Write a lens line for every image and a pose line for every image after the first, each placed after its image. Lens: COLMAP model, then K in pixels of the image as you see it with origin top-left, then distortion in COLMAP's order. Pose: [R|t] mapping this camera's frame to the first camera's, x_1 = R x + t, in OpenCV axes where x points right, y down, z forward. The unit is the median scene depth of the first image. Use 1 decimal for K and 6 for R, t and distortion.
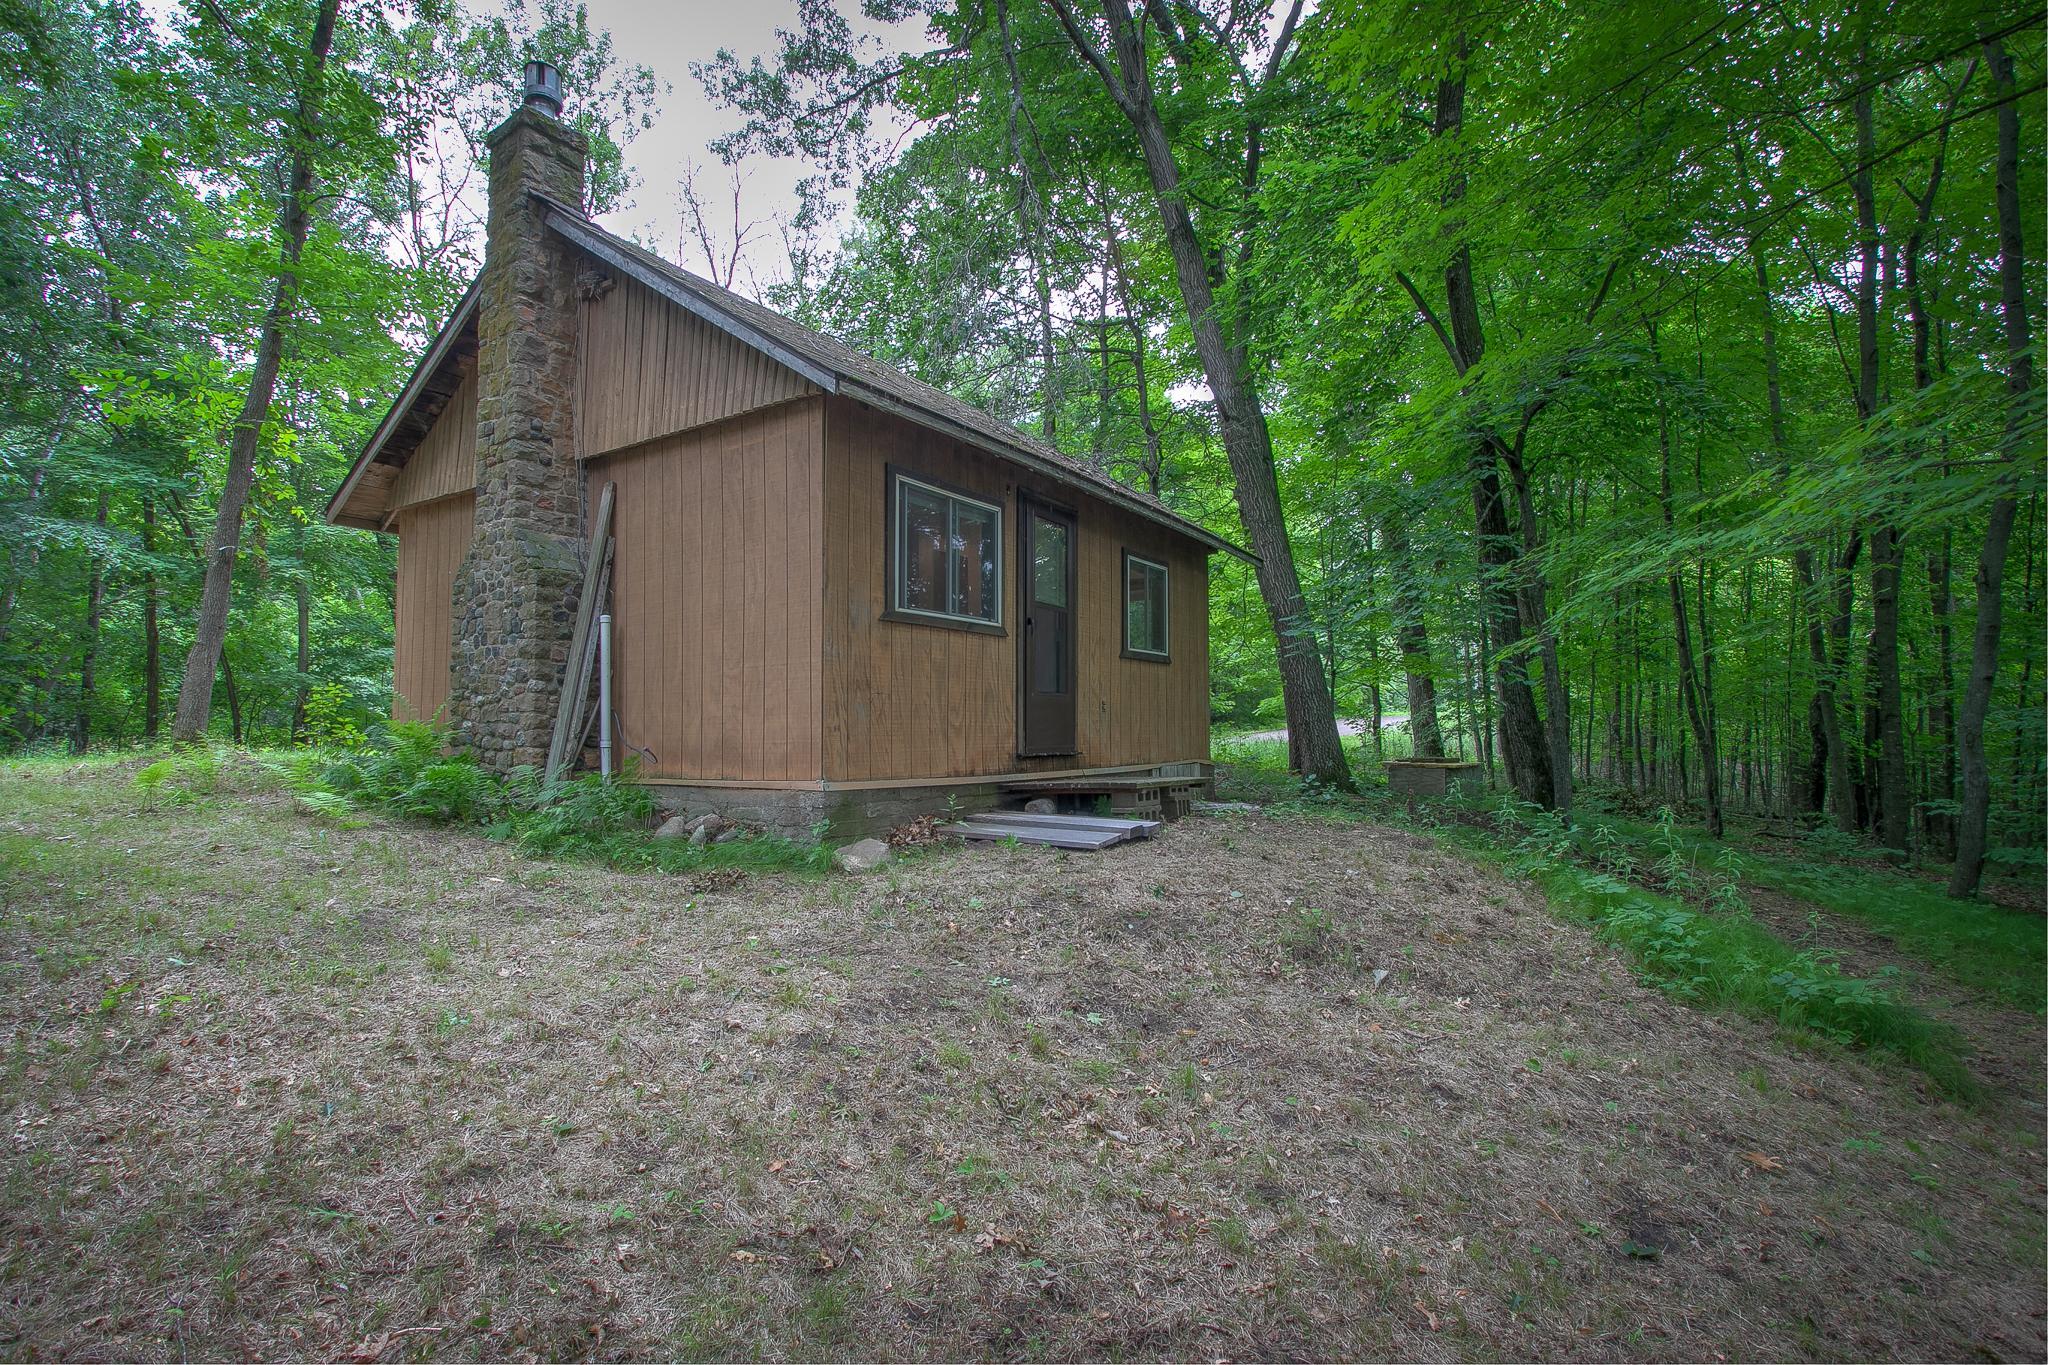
lens RADIAL K [[1112.6, 0, 1029.7], [0, 1112.6, 695.3], [0, 0, 1]] dist [-0.022802, 0.002543]
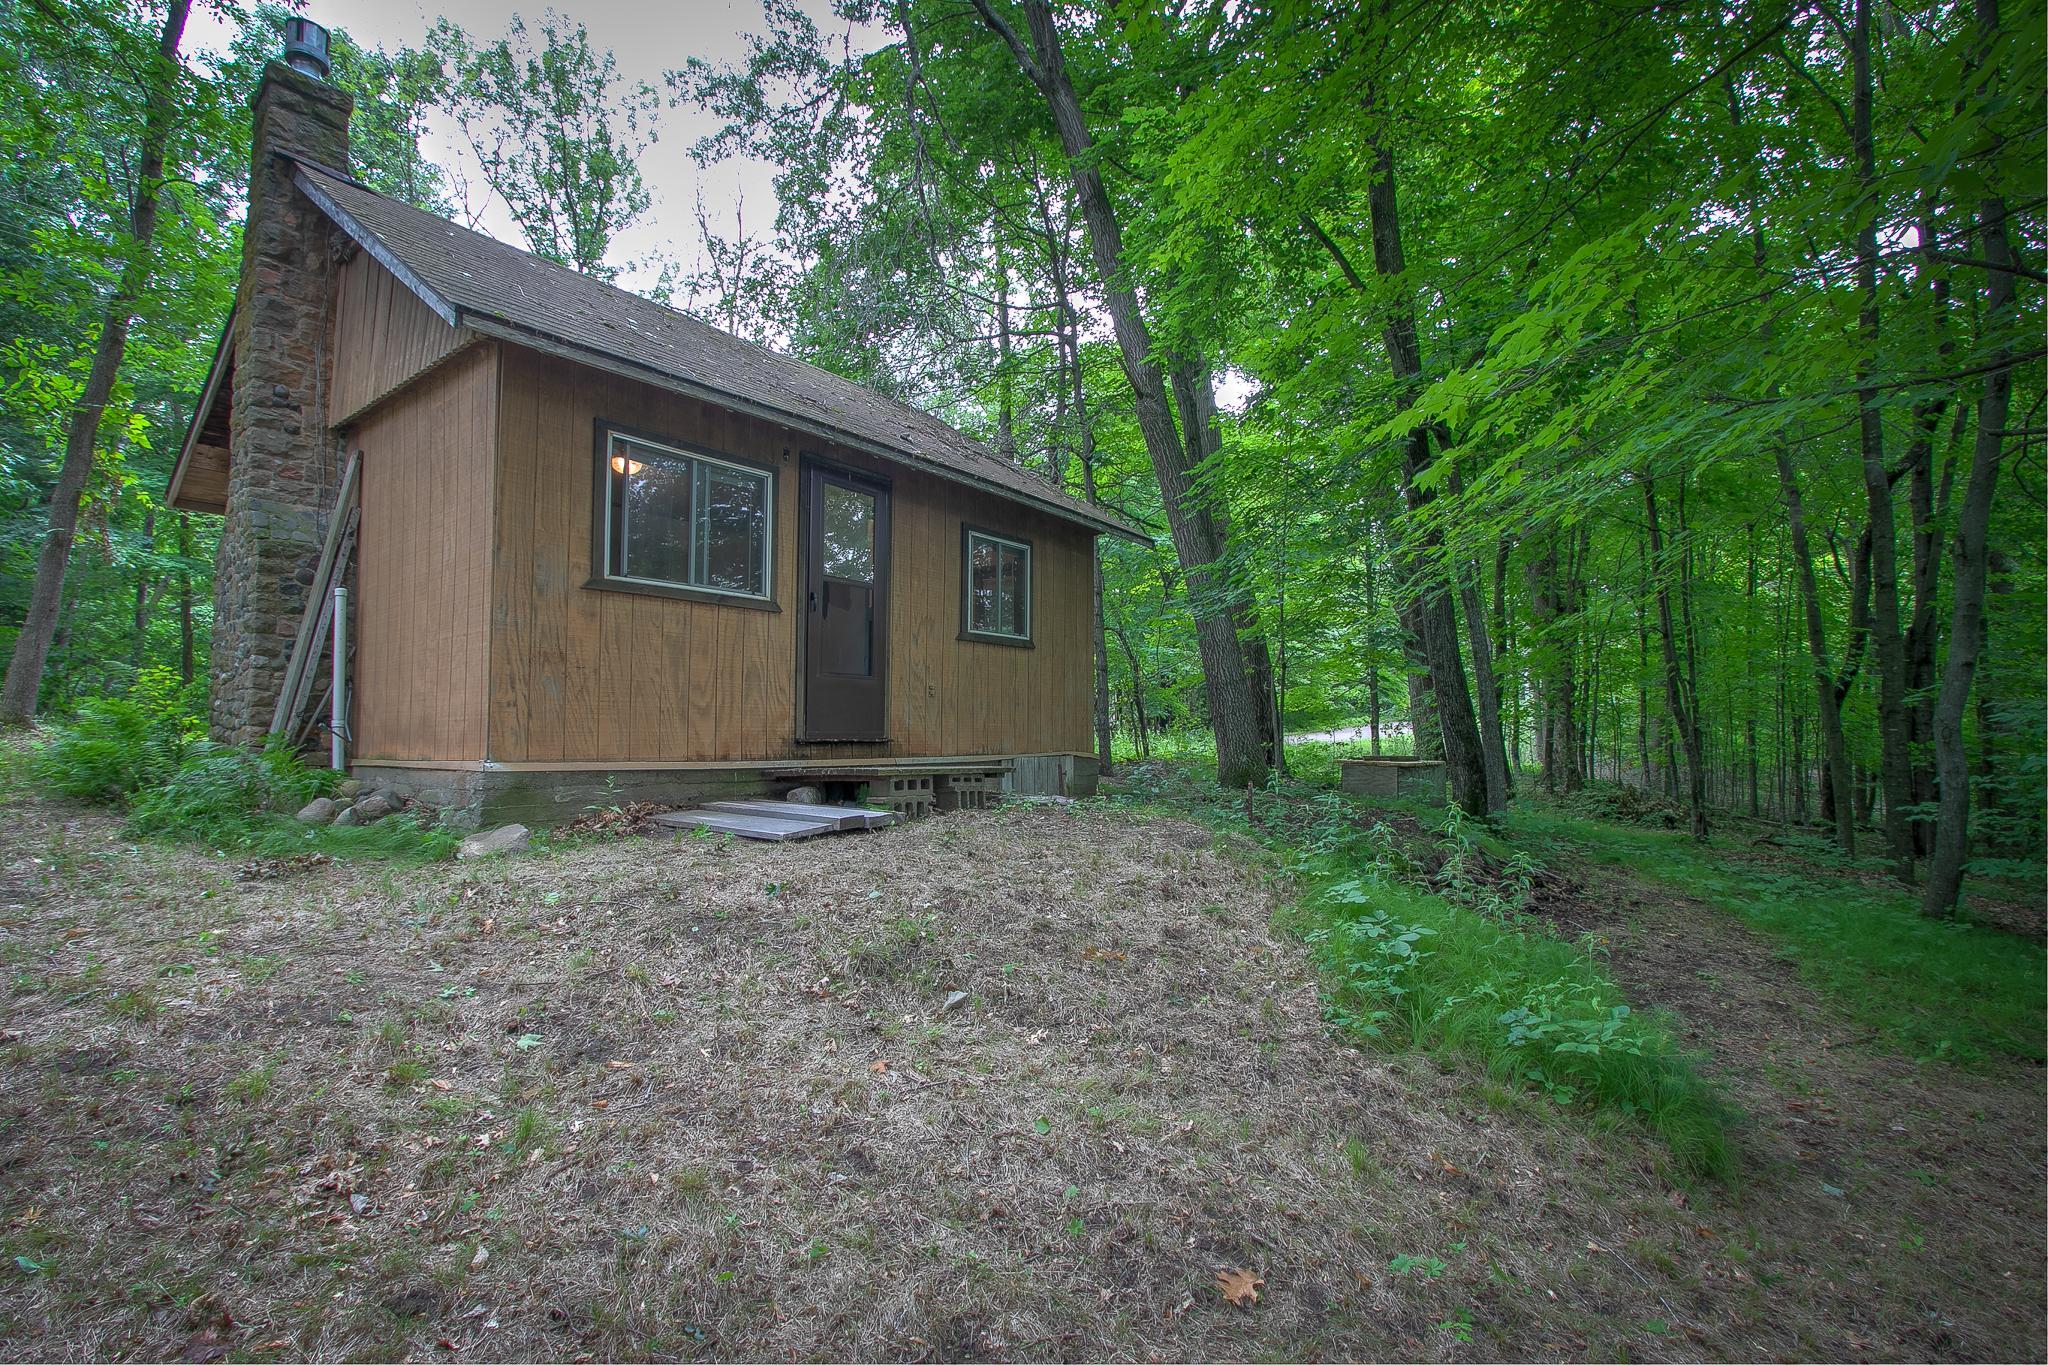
lens RADIAL K [[1066.6, 0, 1022.6], [0, 1066.6, 697.4], [0, 0, 1]] dist [-0.021546, 0.000753]
pose [[0.996292, 0.003120, -0.085977, 0.271112], [-0.003384, 0.999990, -0.002923, 0.021450], [0.085967, 0.003203, 0.996293, 0.141174]]
